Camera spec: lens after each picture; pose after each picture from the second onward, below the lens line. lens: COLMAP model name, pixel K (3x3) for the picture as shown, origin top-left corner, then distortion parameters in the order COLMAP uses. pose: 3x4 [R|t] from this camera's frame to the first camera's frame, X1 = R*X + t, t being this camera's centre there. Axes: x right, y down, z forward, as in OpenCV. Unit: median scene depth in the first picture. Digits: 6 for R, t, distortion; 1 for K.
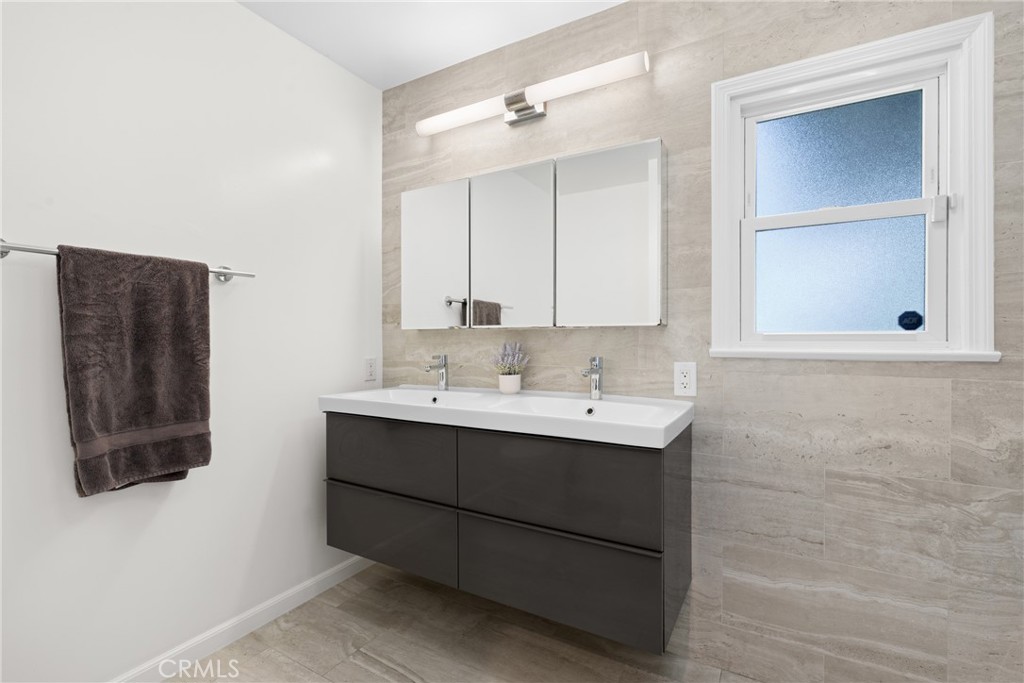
lens RADIAL K [[468.3, 0, 512.0], [0, 468.3, 341.5], [0, 0, 1]] dist [-0.000865, 0.000432]
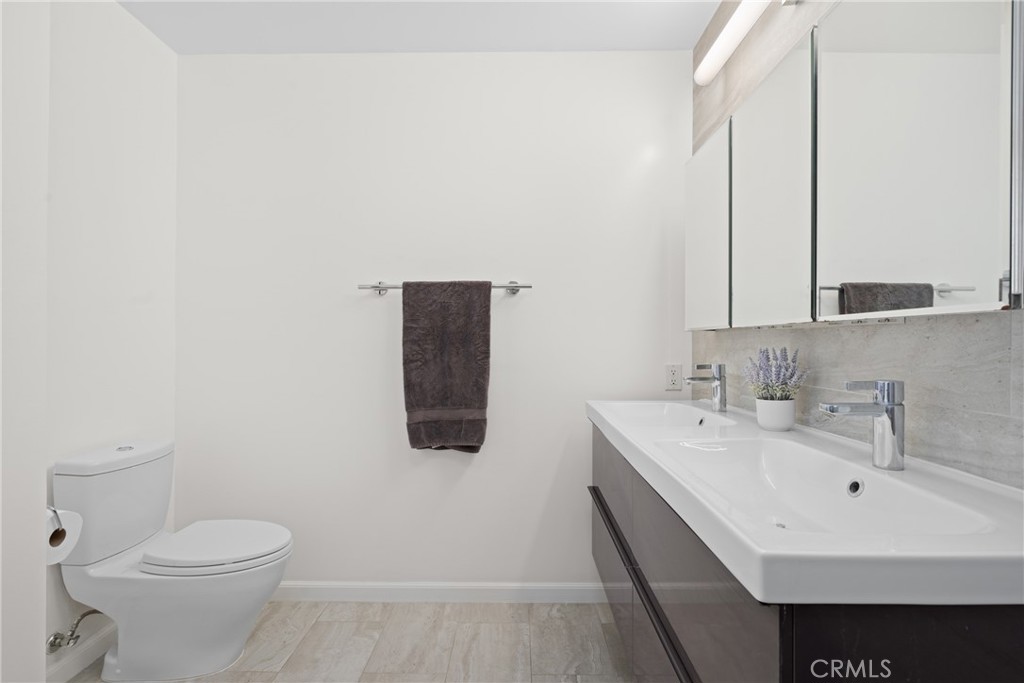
lens RADIAL K [[468.3, 0, 512.0], [0, 468.3, 341.5], [0, 0, 1]] dist [-0.000865, 0.000432]
pose [[0.491652, 0.000156, -0.870792, 0.443367], [-0.002809, 0.999995, -0.001407, -0.007071], [0.870787, 0.003138, 0.491650, 0.445940]]
